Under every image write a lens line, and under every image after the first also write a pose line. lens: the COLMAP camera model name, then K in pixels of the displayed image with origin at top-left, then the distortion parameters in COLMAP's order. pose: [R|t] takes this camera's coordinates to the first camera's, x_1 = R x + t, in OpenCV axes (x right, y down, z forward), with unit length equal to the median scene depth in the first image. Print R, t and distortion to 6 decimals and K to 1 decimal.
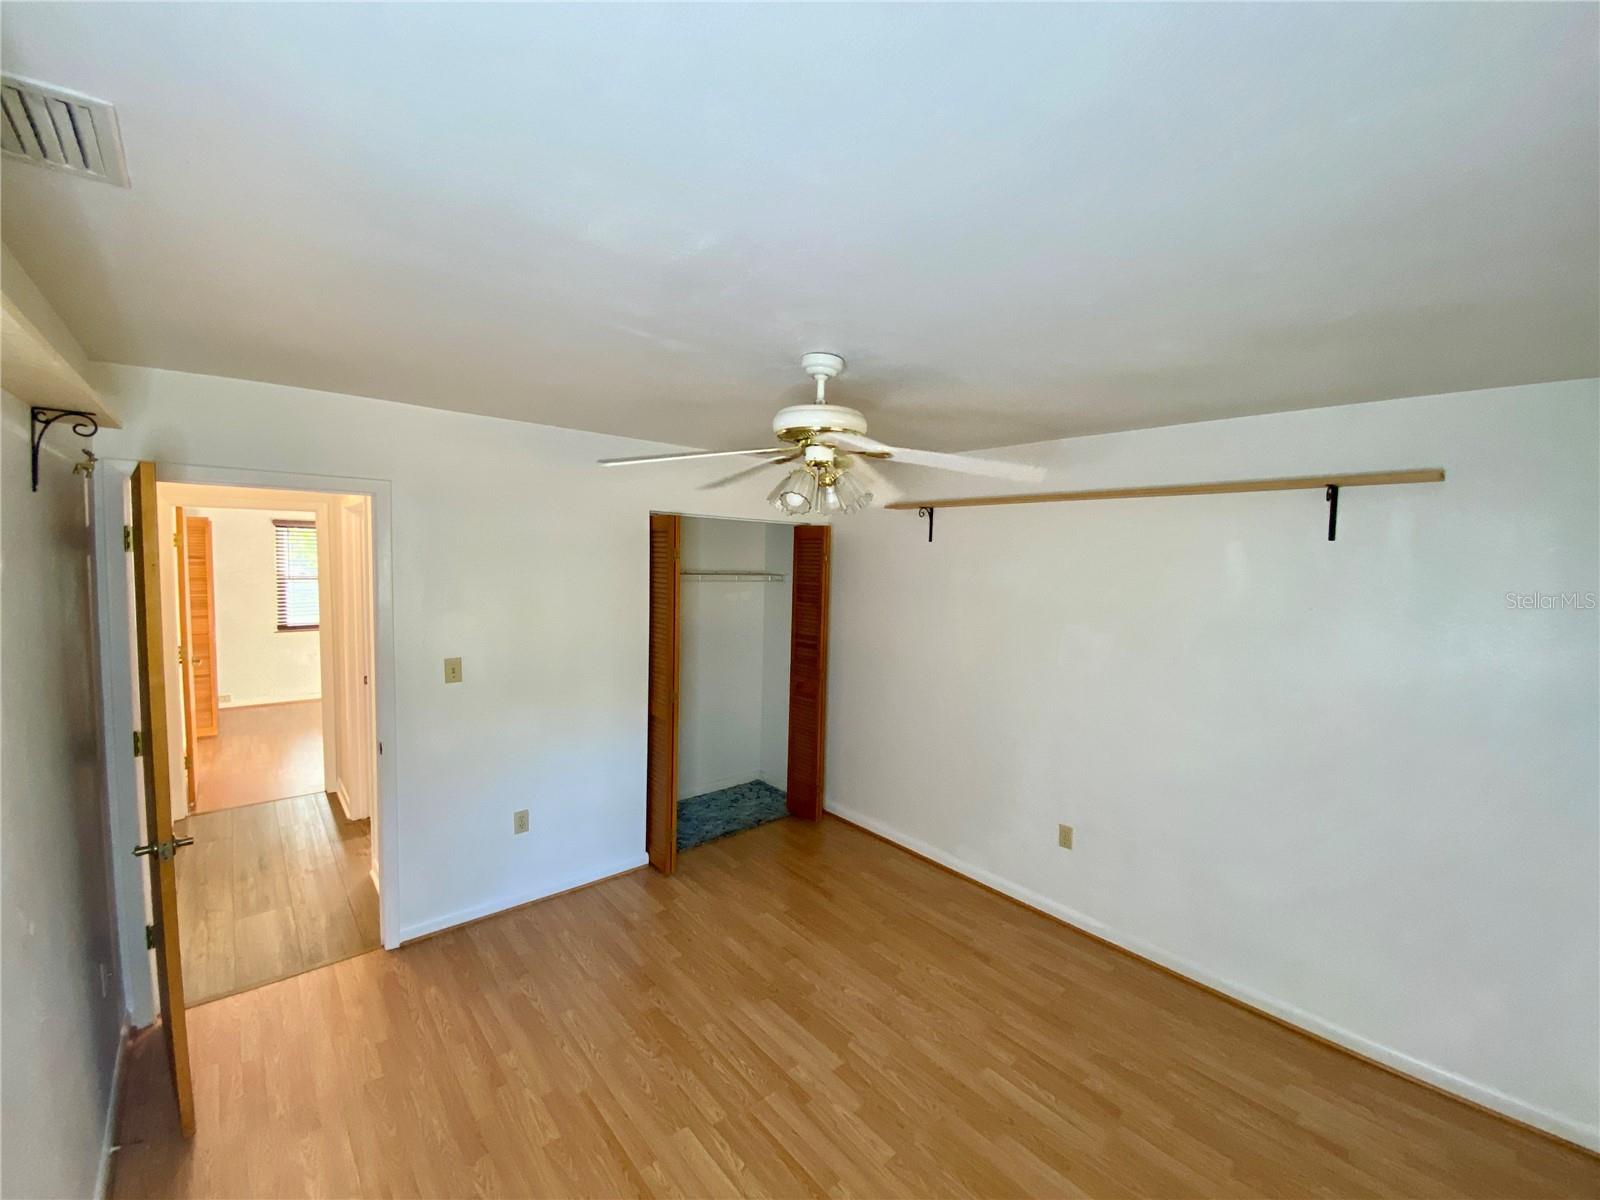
lens RADIAL K [[651.1, 0, 800.0], [0, 651.1, 600.0], [0, 0, 1]] dist [0.014203, -0.017614]
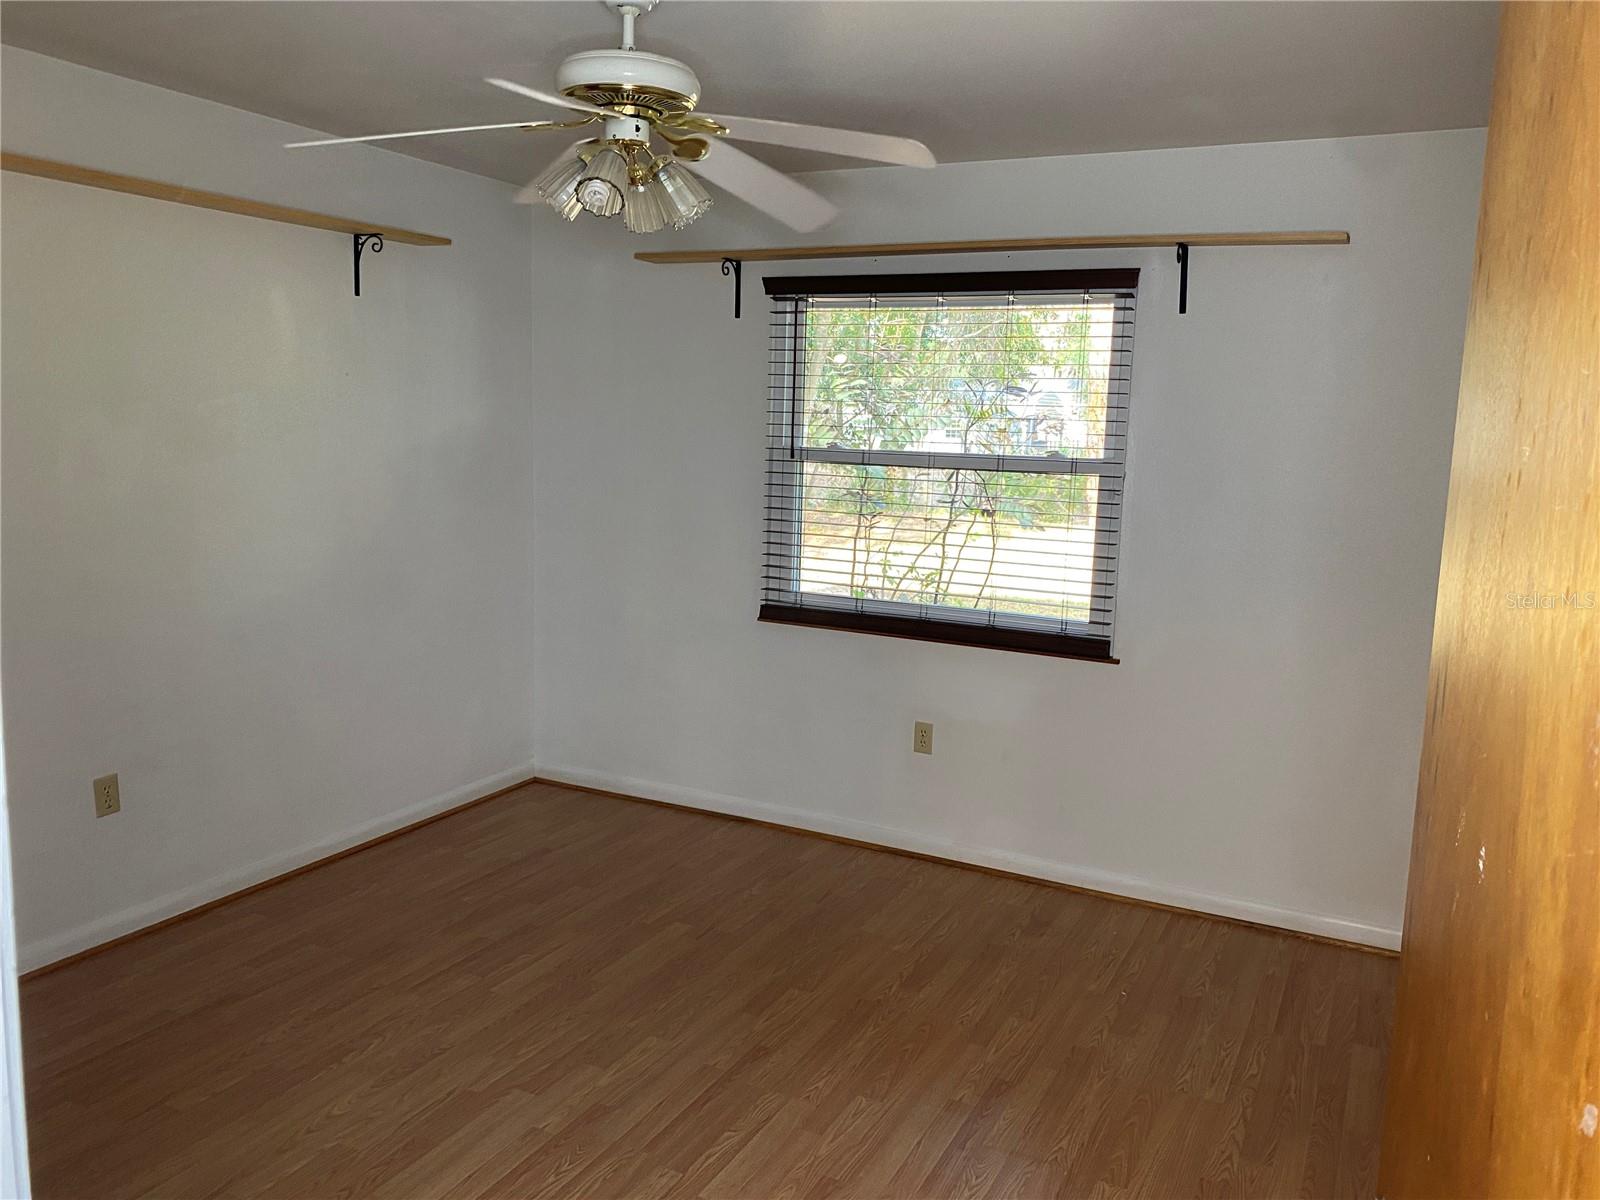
lens RADIAL K [[1228.3, 0, 800.0], [0, 1228.3, 600.0], [0, 0, 1]] dist [0.002104, -0.004430]
pose [[-0.372983, -0.176497, 0.910897, -1.136904], [0.027409, 0.979216, 0.200958, -0.003801], [-0.927433, 0.099921, -0.360393, 1.210807]]
